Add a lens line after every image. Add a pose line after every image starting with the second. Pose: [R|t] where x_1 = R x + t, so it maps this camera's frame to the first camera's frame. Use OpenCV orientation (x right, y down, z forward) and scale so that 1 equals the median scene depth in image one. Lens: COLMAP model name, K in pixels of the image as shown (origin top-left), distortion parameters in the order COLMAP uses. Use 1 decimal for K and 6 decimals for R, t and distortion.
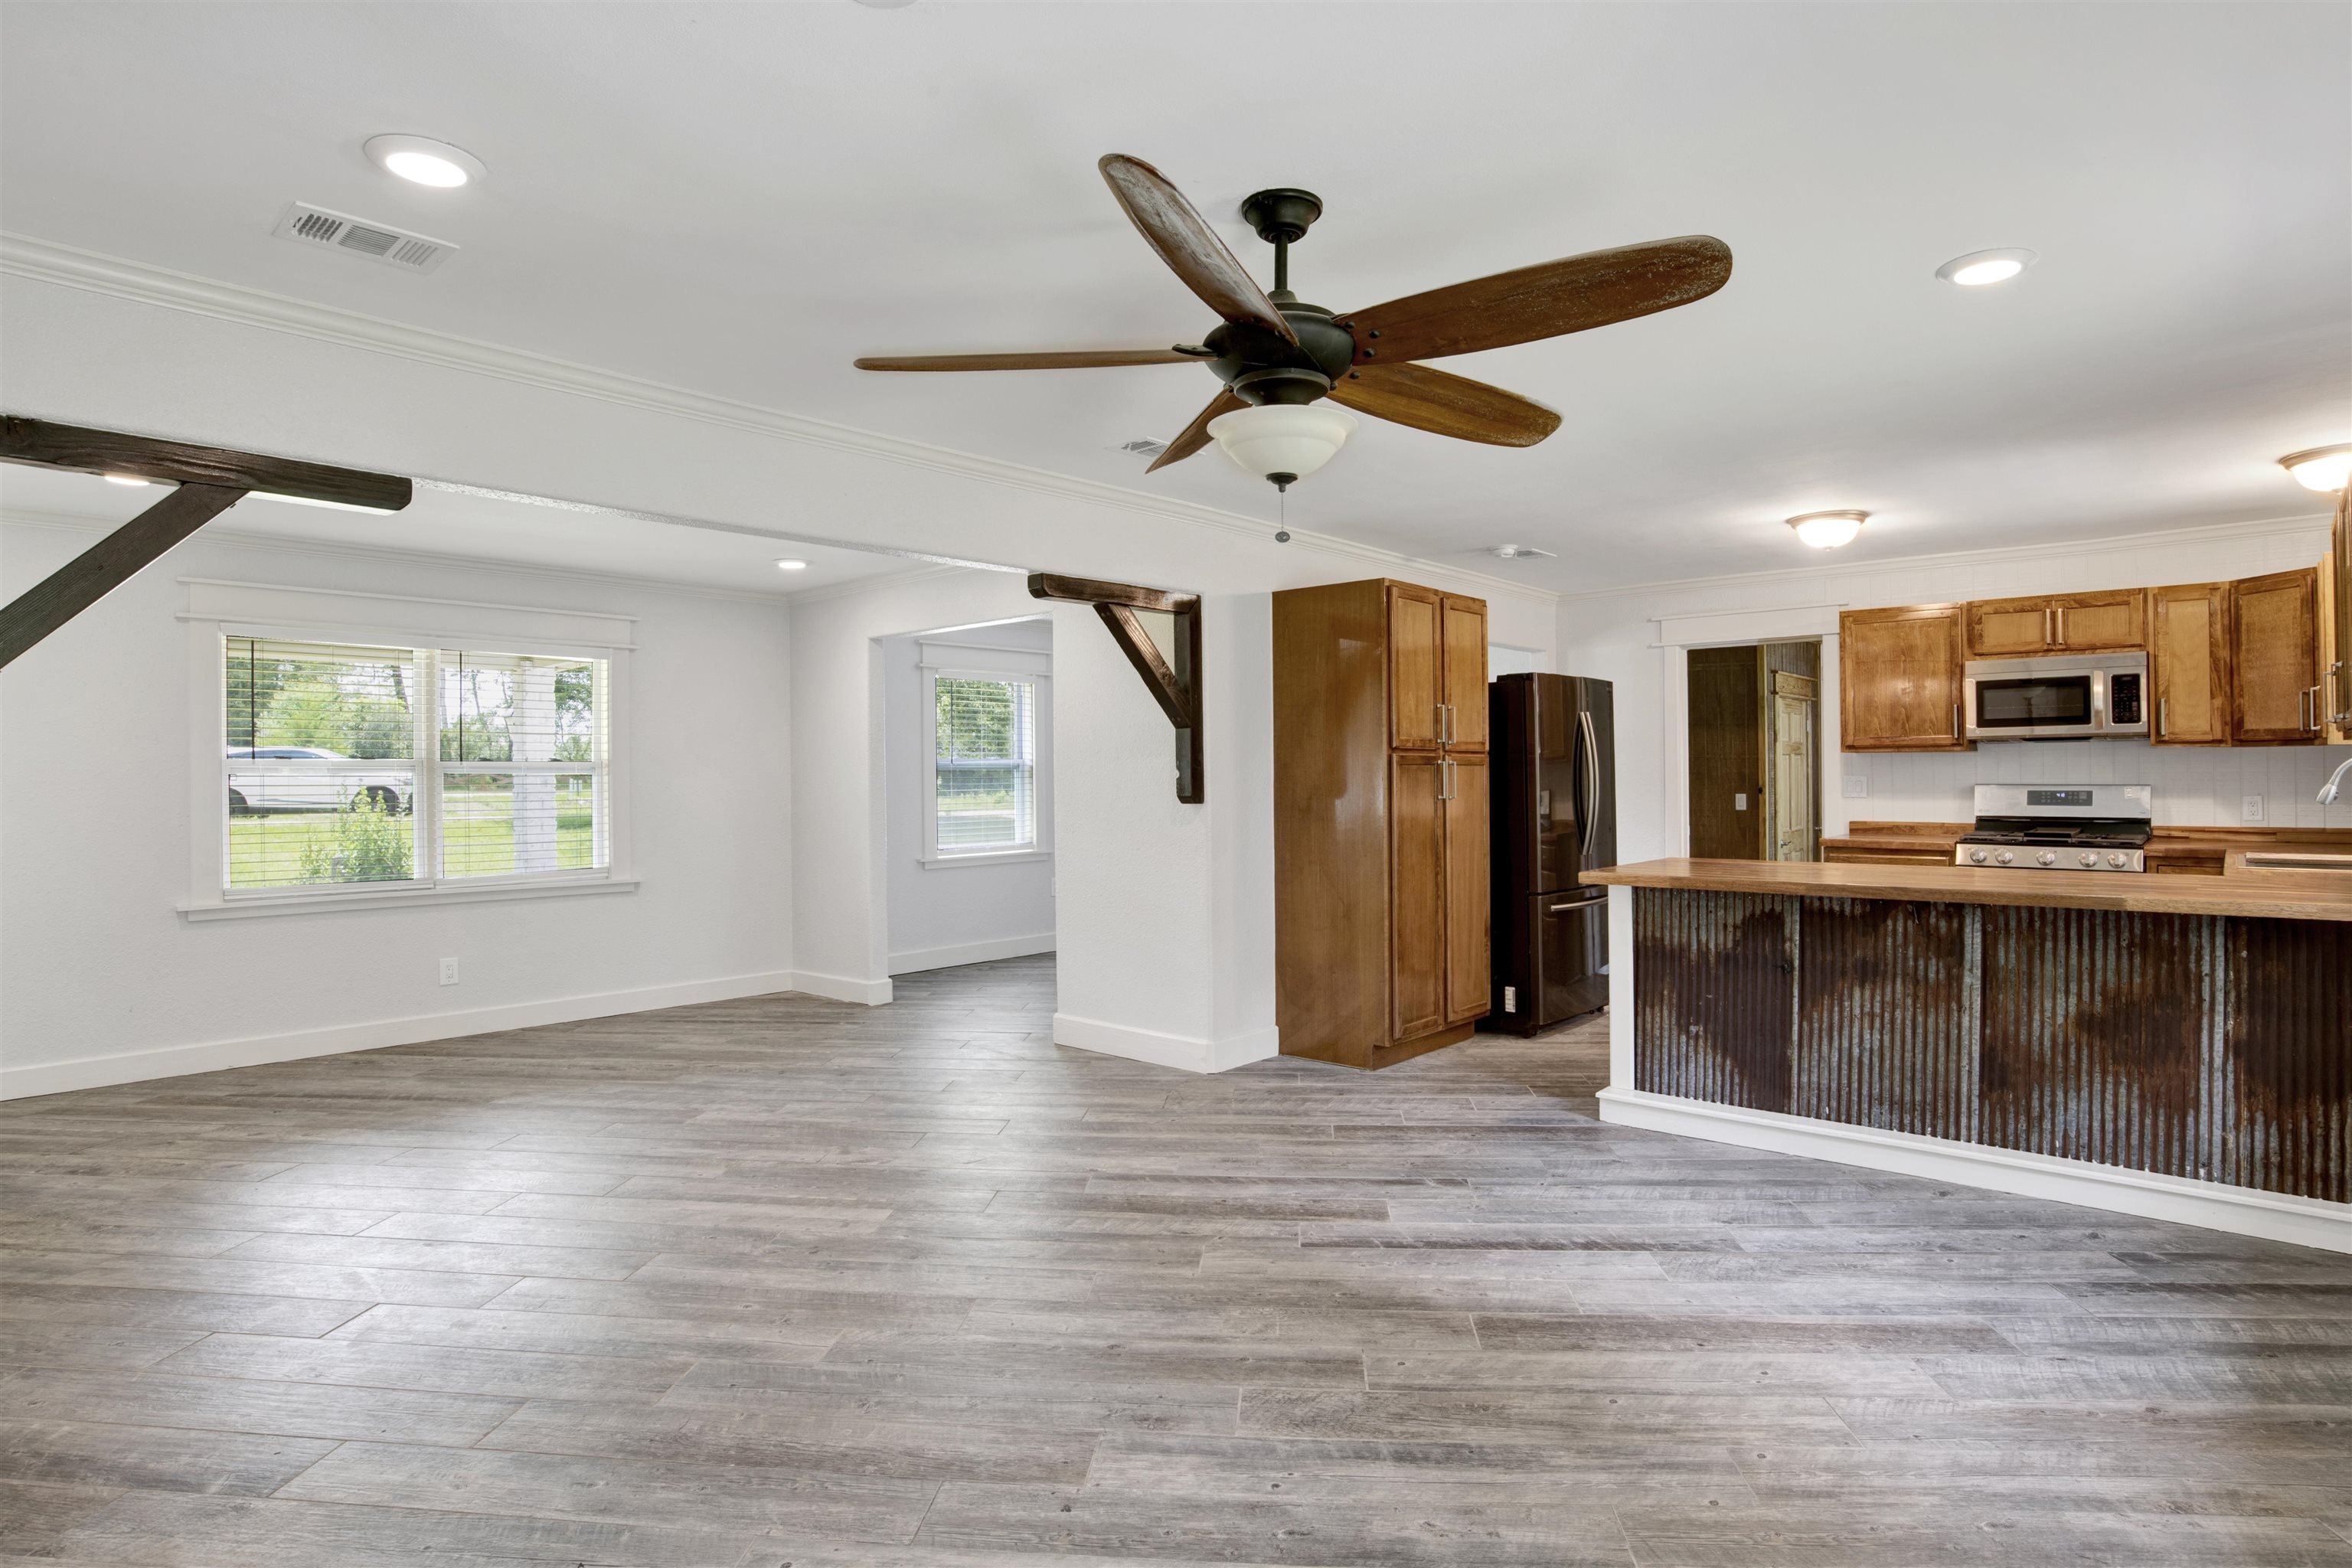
lens RADIAL K [[1240.8, 0, 1180.3], [0, 1240.8, 782.1], [0, 0, 1]] dist [-0.060973, 0.011576]
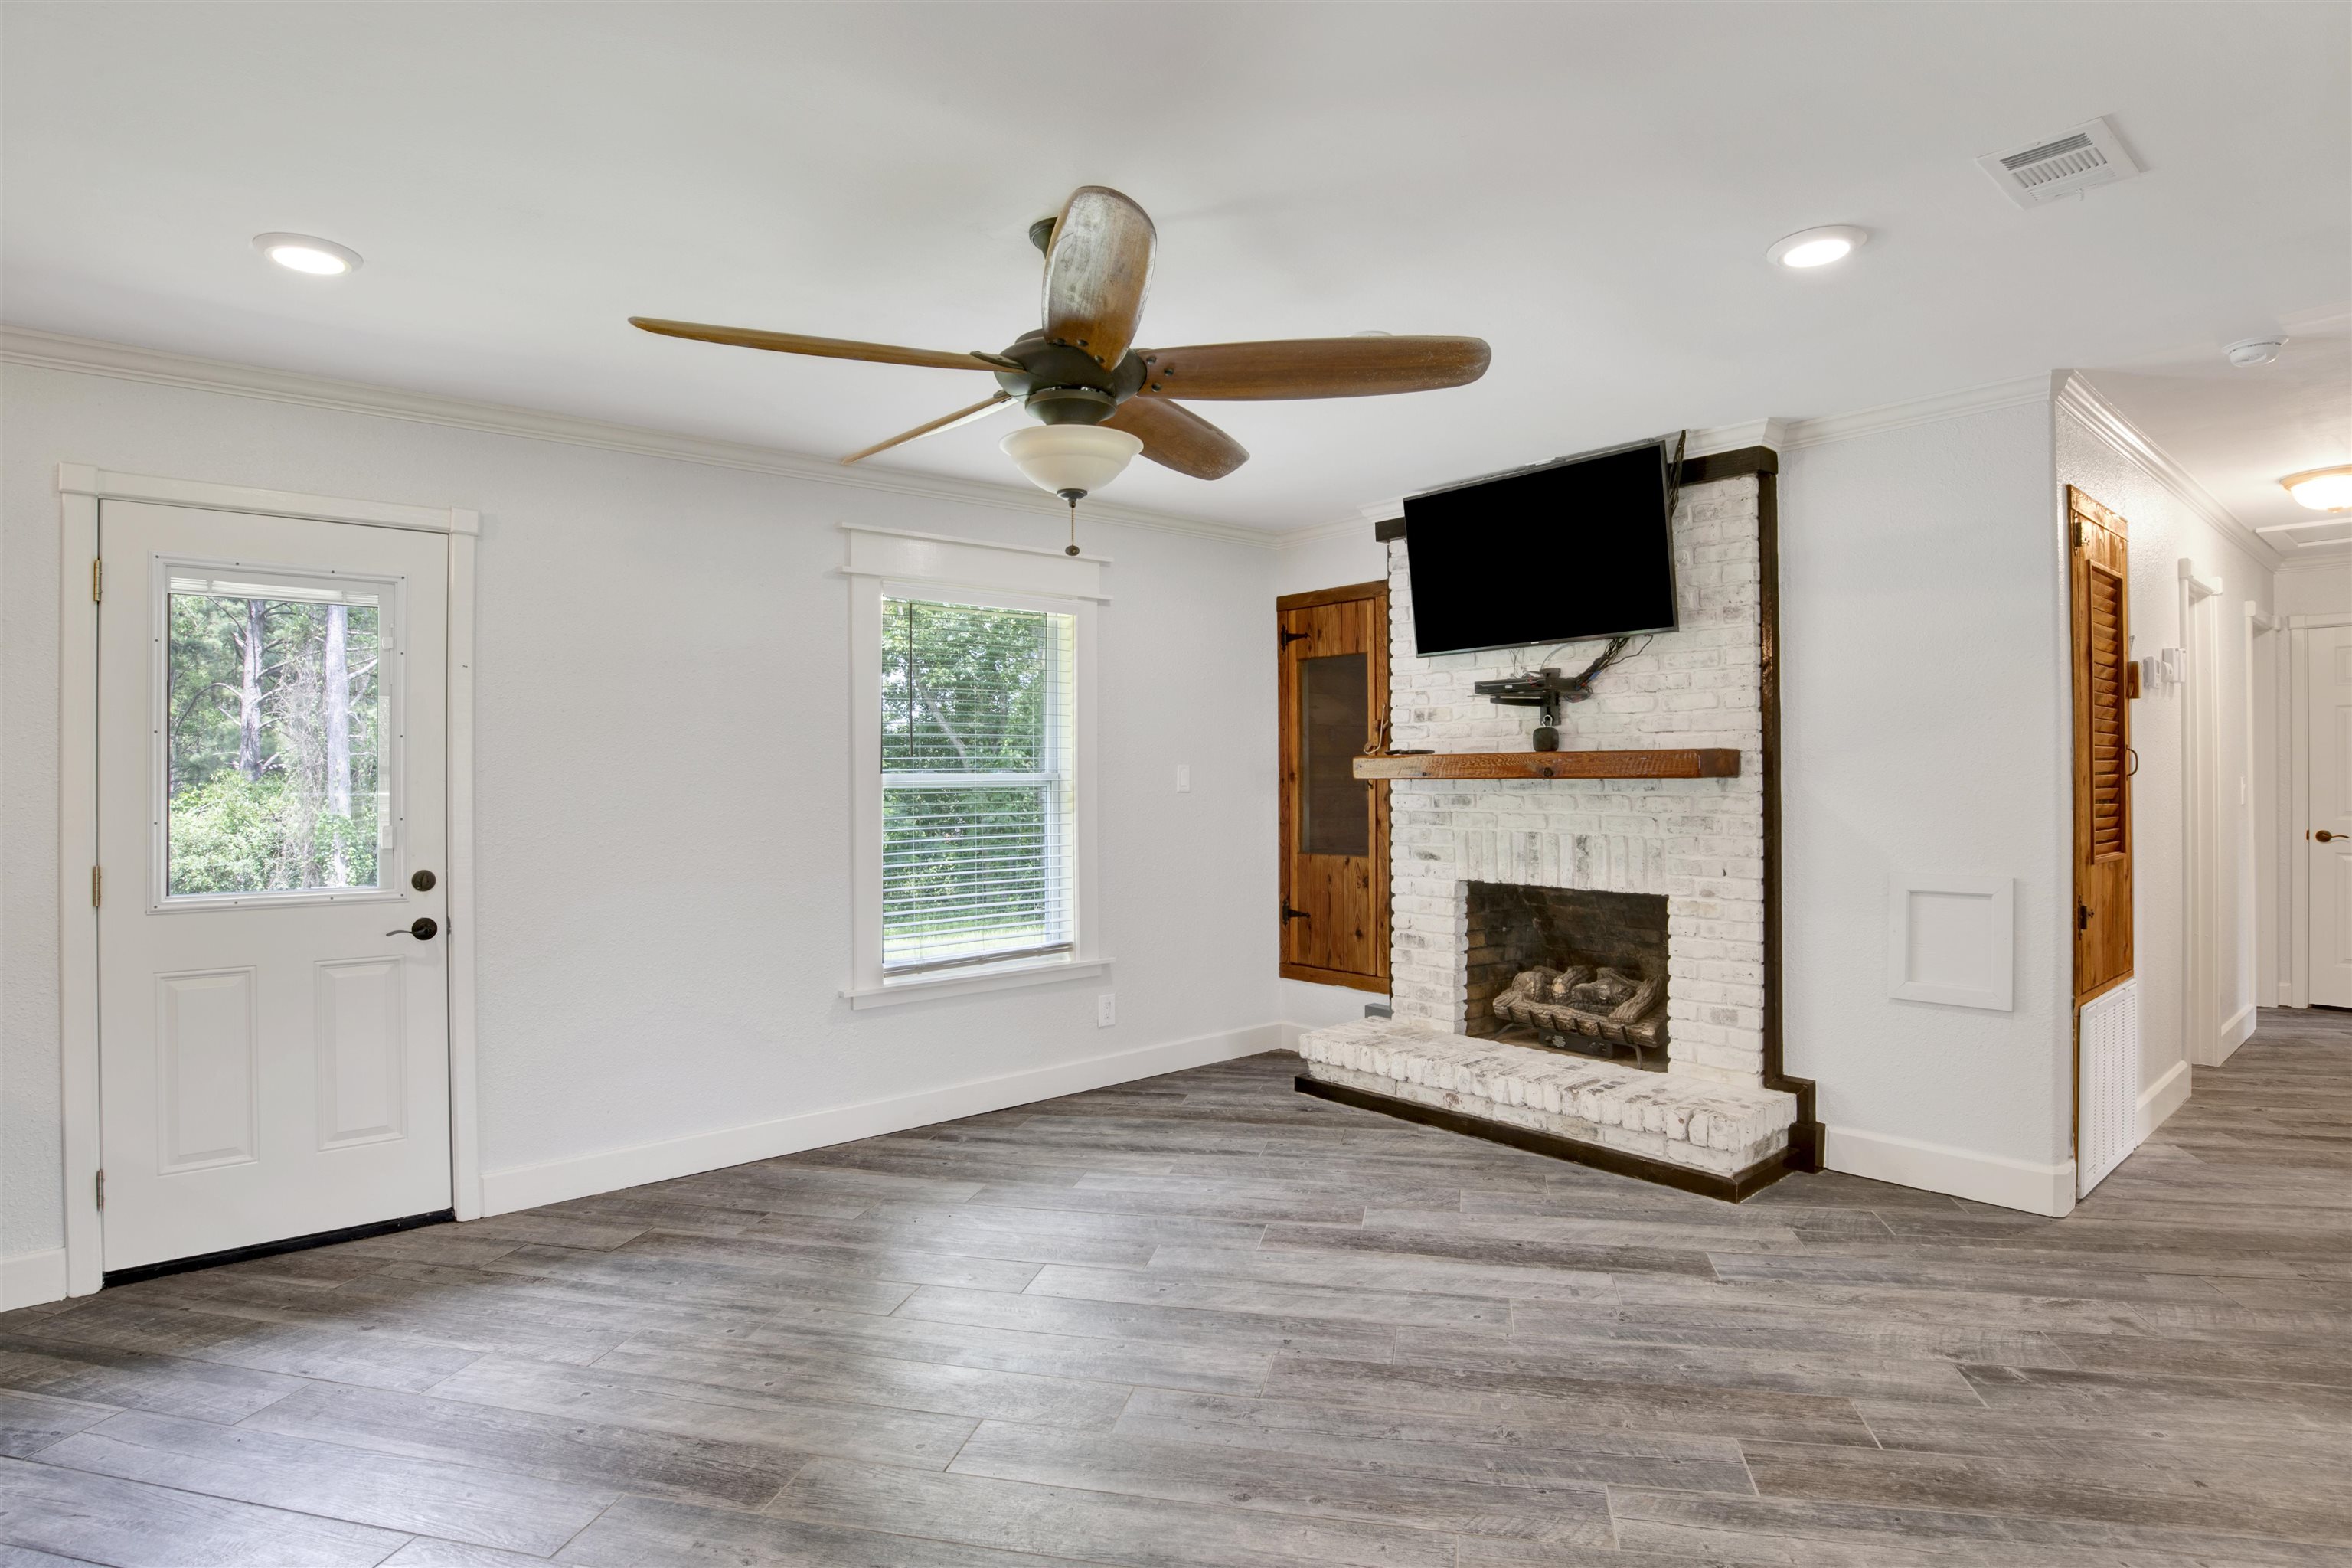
lens RADIAL K [[1240.8, 0, 1176.0], [0, 1240.8, 770.7], [0, 0, 1]] dist [-0.060973, 0.011576]
pose [[-0.990462, 0.016452, 0.136802, -0.124760], [0.016711, 0.999860, 0.000746, -0.009894], [-0.136771, 0.003024, -0.990598, 1.756043]]
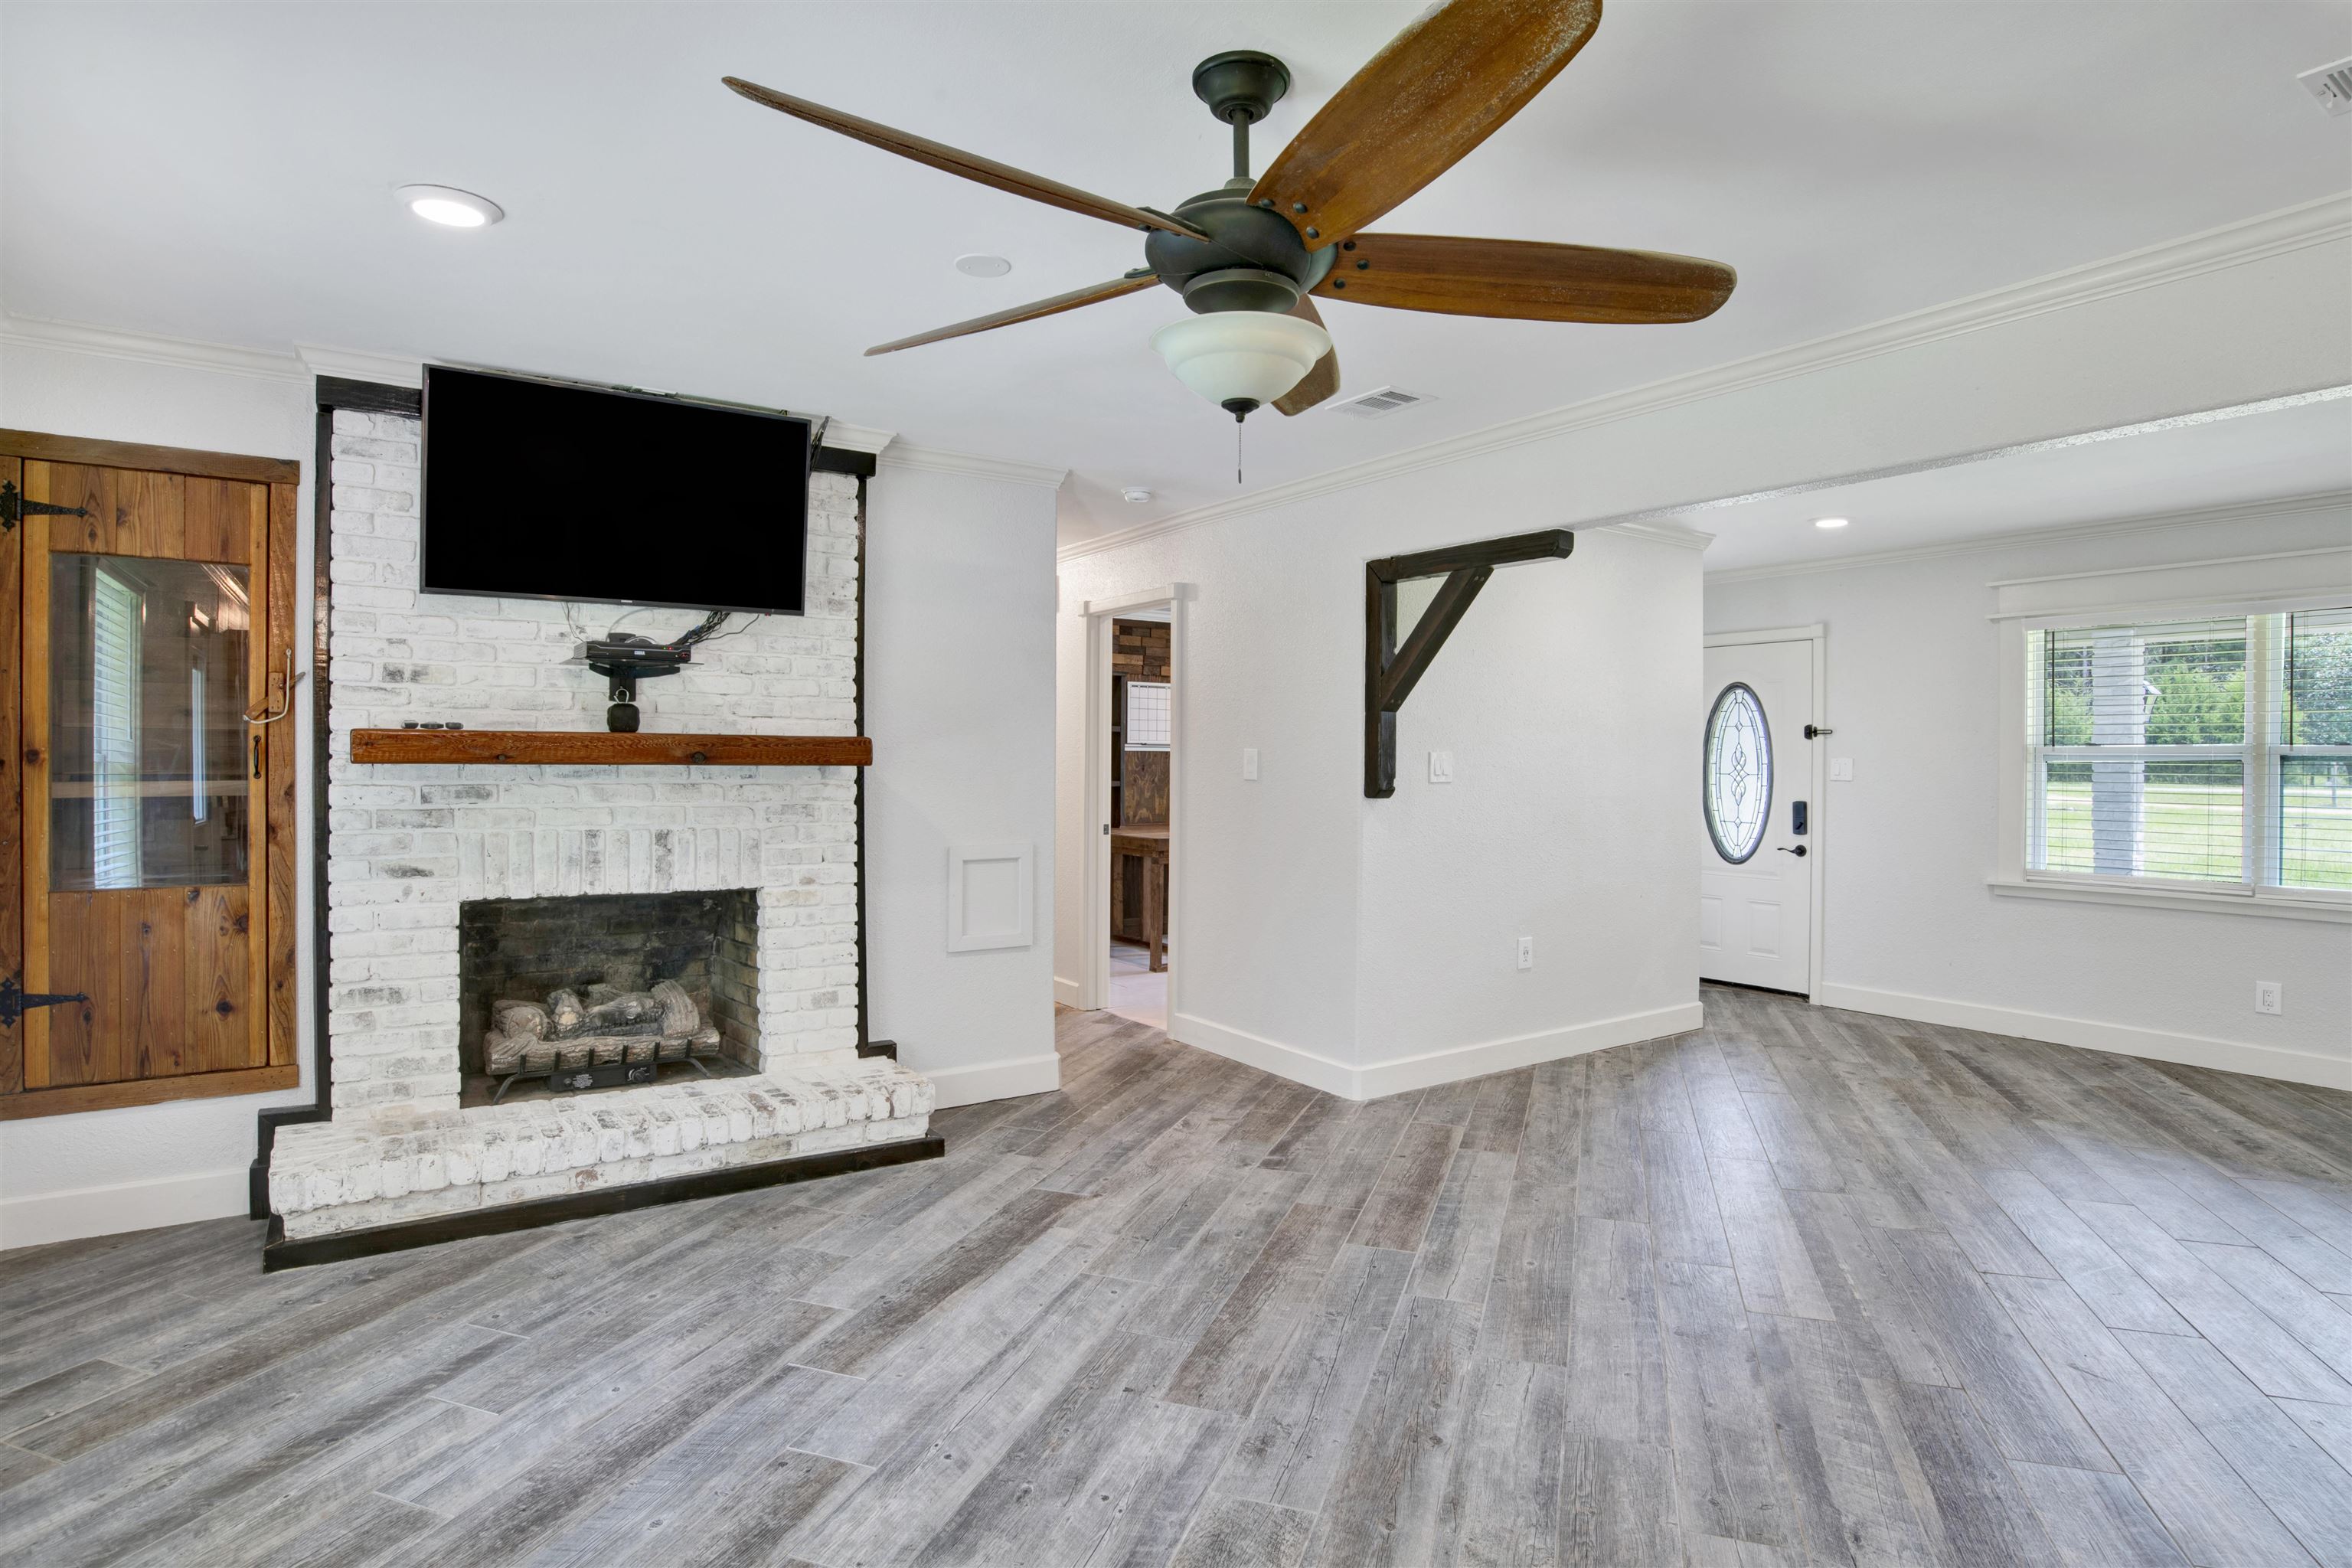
lens RADIAL K [[1240.8, 0, 1215.2], [0, 1240.8, 767.4], [0, 0, 1]] dist [-0.060973, 0.011576]
pose [[-0.219973, 0.012074, -0.975431, 0.784217], [-0.012851, 0.999801, 0.015274, -0.016141], [0.975421, 0.015895, -0.219774, 1.013162]]
